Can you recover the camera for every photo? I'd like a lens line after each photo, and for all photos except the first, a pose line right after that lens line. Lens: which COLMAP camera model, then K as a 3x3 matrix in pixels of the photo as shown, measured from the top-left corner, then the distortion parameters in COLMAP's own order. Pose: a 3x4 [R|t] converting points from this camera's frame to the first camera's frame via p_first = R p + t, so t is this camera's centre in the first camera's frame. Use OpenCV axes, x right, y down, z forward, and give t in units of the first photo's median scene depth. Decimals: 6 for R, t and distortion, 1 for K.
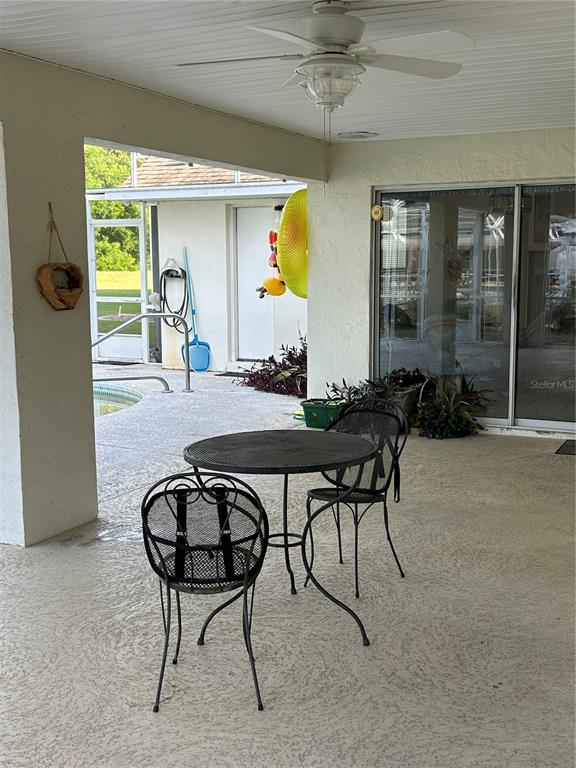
lens RADIAL K [[911.9, 0, 286.9], [0, 911.9, 383.5], [0, 0, 1]] dist [0.057412, 0.000000]
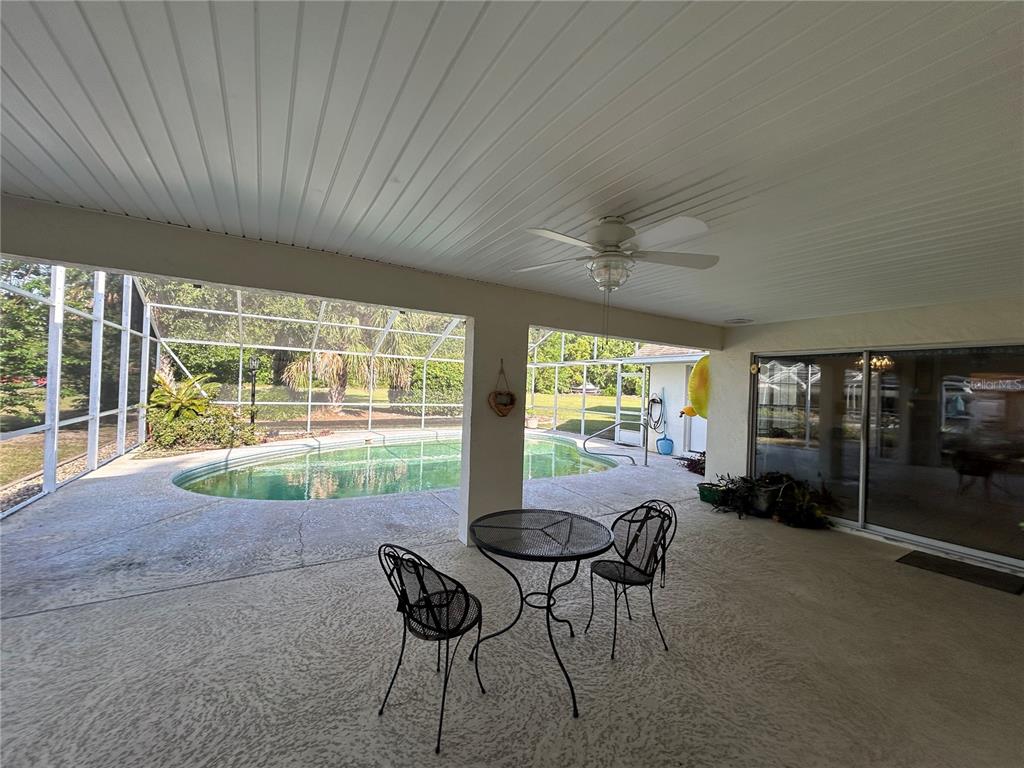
lens RADIAL K [[410.6, 0, 515.7], [0, 410.6, 388.6], [0, 0, 1]] dist [0.000929, 0.000337]
pose [[0.842553, 0.037340, -0.537318, 0.130323], [-0.113097, 0.987619, -0.108713, -0.030702], [0.526606, 0.152365, 0.836344, 0.199558]]
